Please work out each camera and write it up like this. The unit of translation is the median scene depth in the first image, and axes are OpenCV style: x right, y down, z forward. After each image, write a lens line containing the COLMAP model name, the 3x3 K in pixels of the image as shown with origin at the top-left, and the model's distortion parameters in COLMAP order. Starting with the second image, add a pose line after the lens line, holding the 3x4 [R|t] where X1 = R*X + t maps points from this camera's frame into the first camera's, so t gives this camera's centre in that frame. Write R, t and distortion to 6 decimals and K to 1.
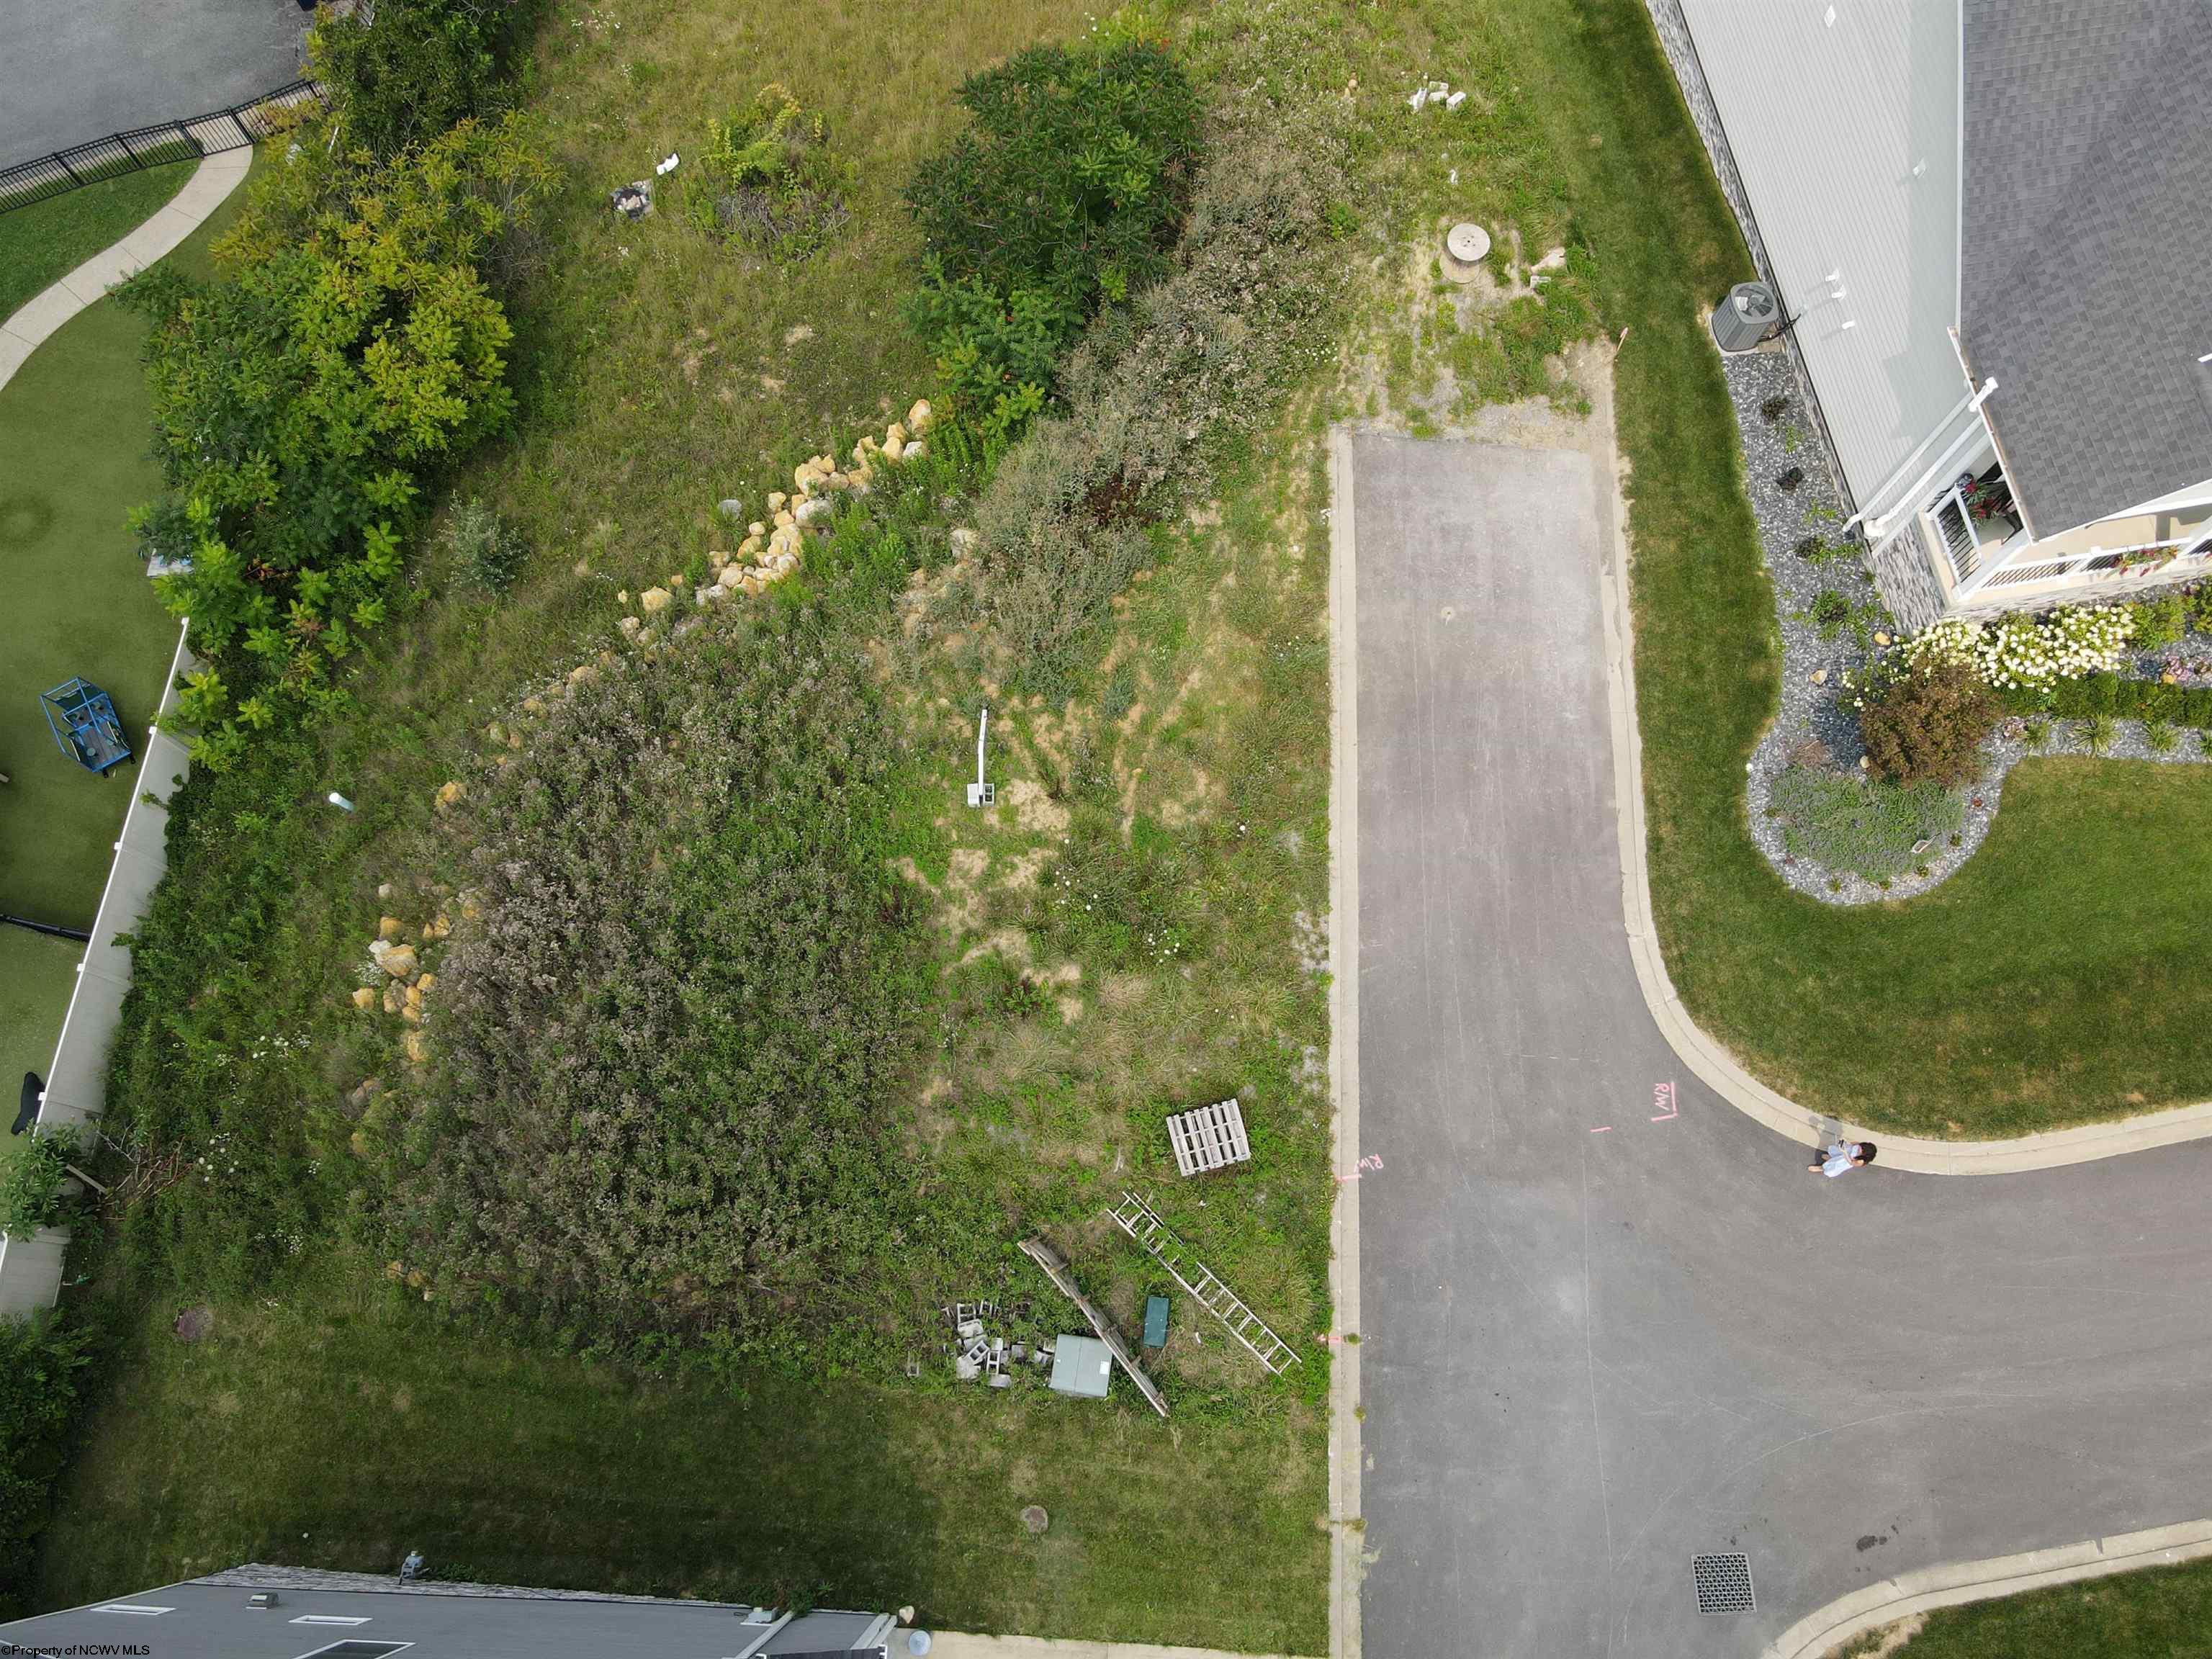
lens RADIAL K [[1652.3, 0, 1092.8], [0, 1652.3, 839.1], [0, 0, 1]] dist [-0.028356, 0.092584]
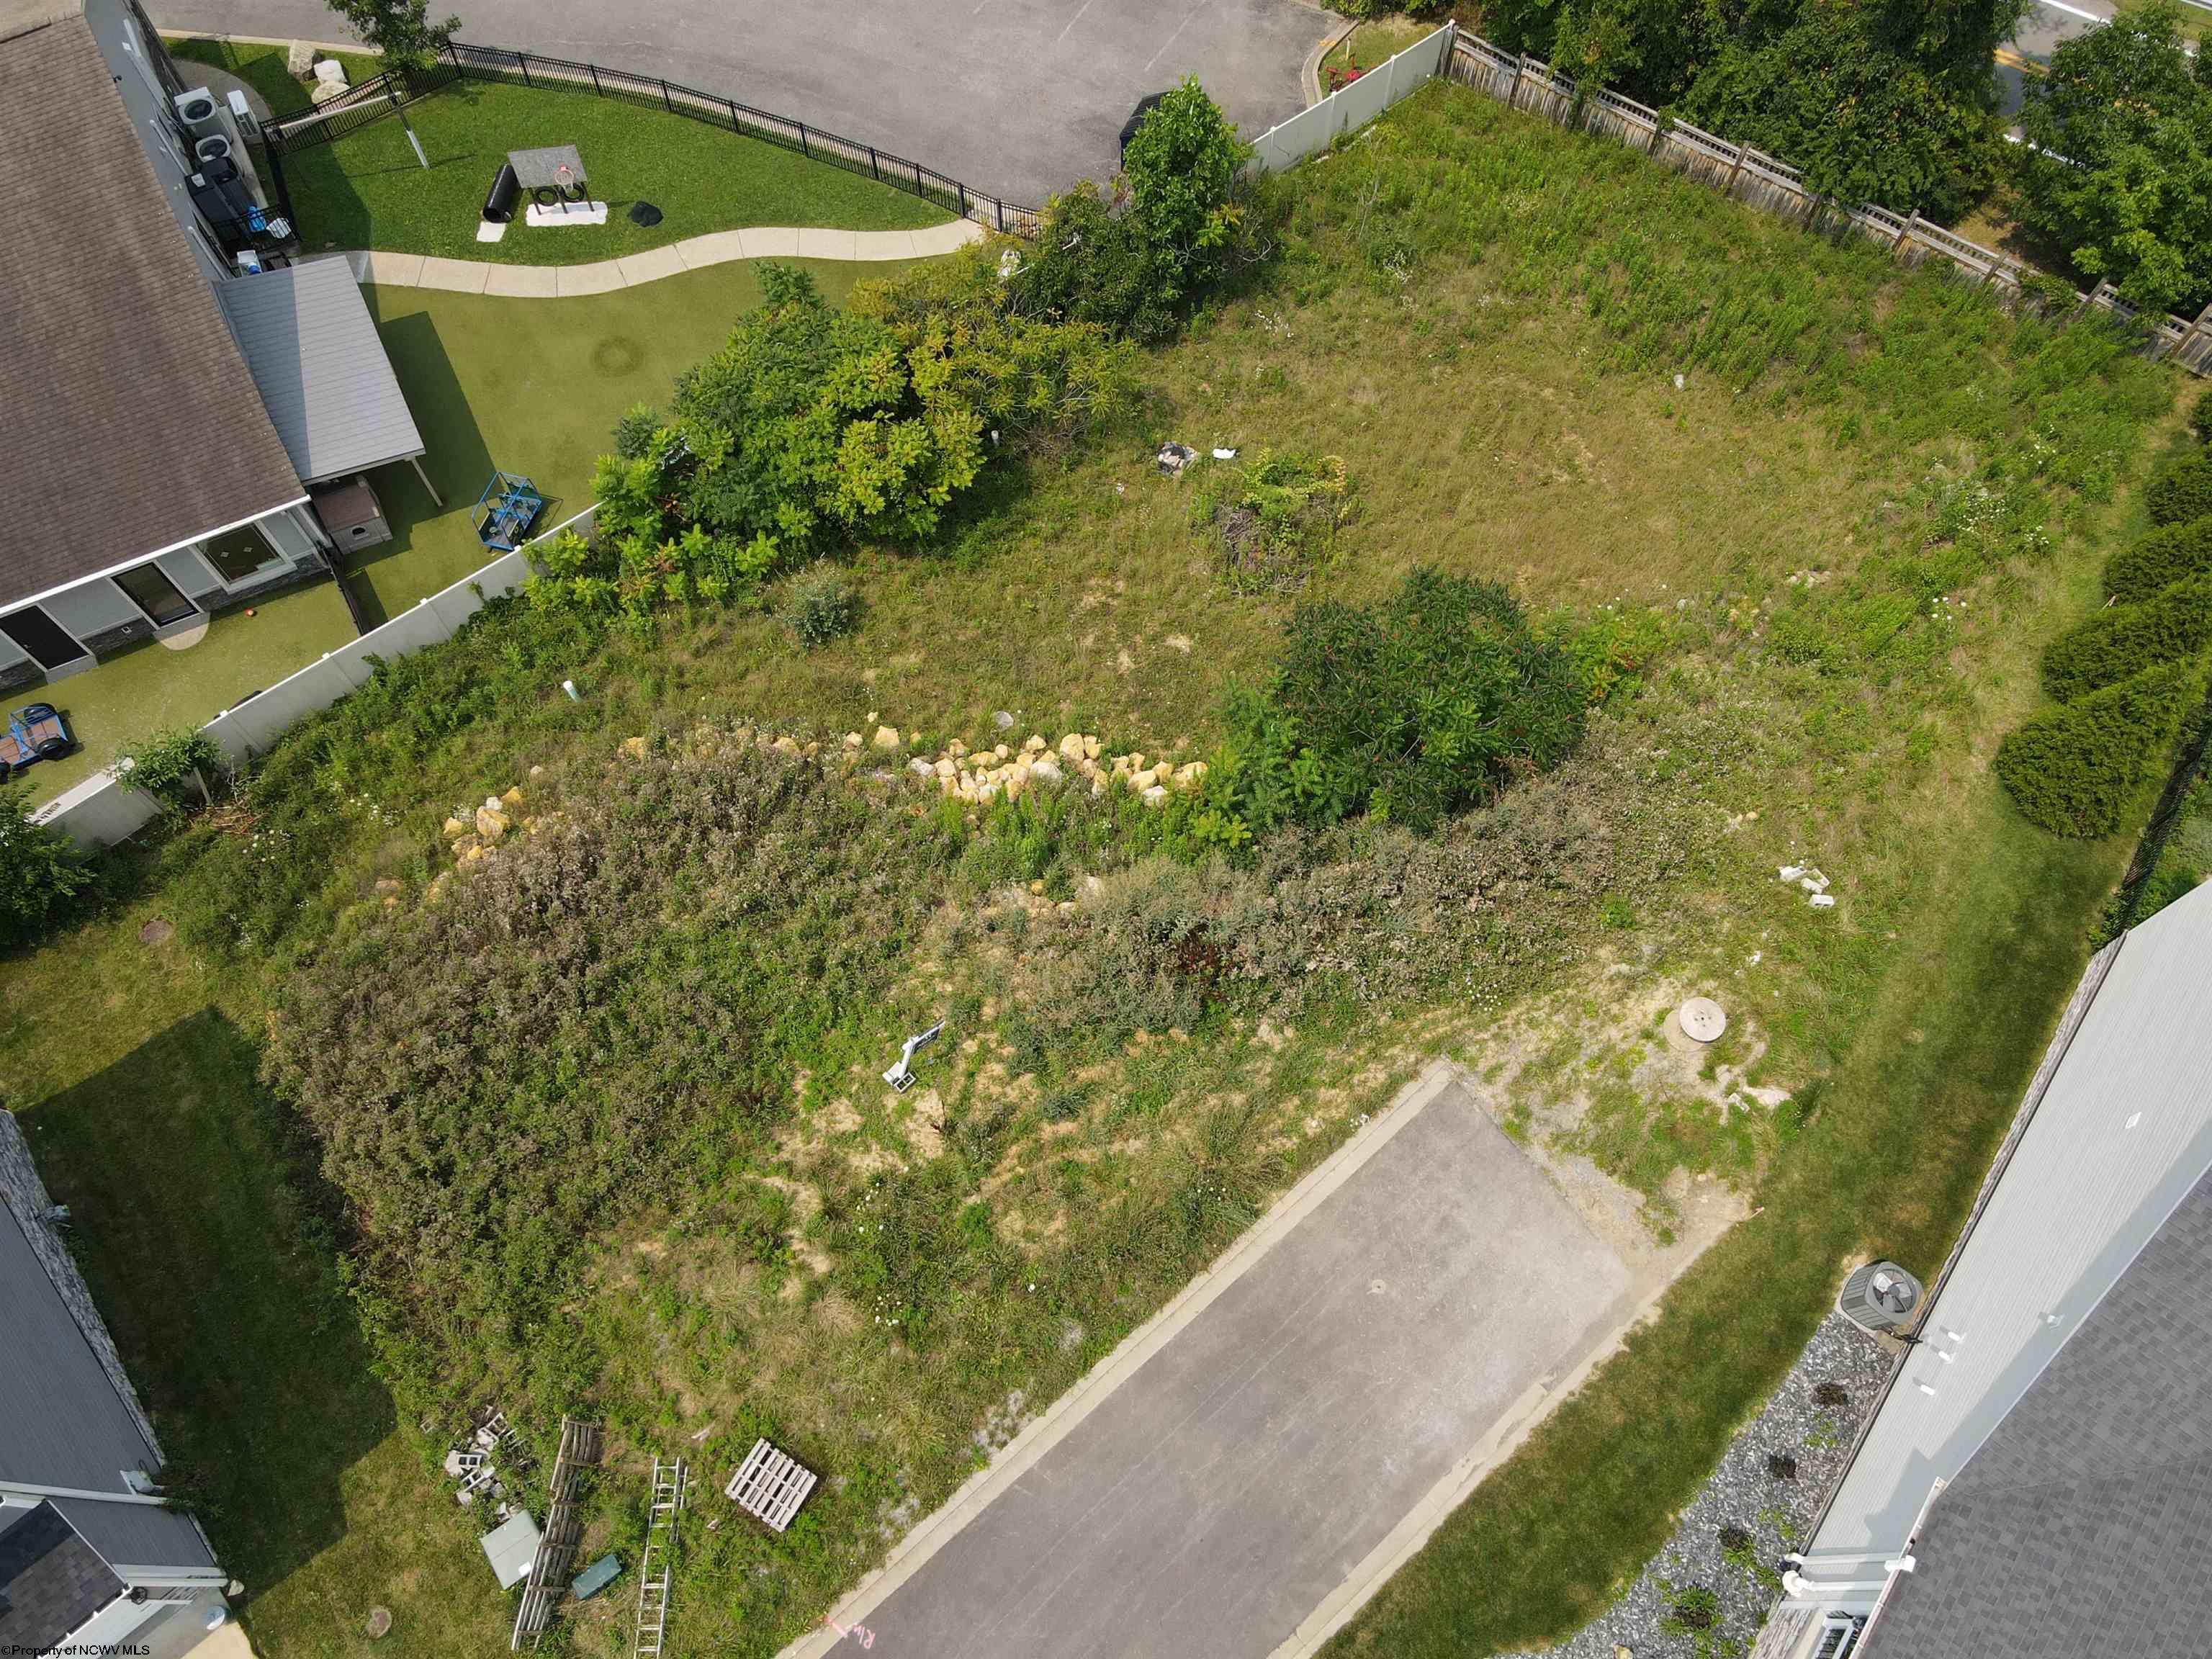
lens RADIAL K [[1632.4, 0, 1088.1], [0, 1632.4, 838.7], [0, 0, 1]] dist [0.003032, 0.012677]
pose [[0.686410, 0.660357, -0.304582, 0.213192], [-0.692132, 0.721754, 0.005022, -0.208529], [0.223149, 0.207364, 0.952473, 0.015271]]
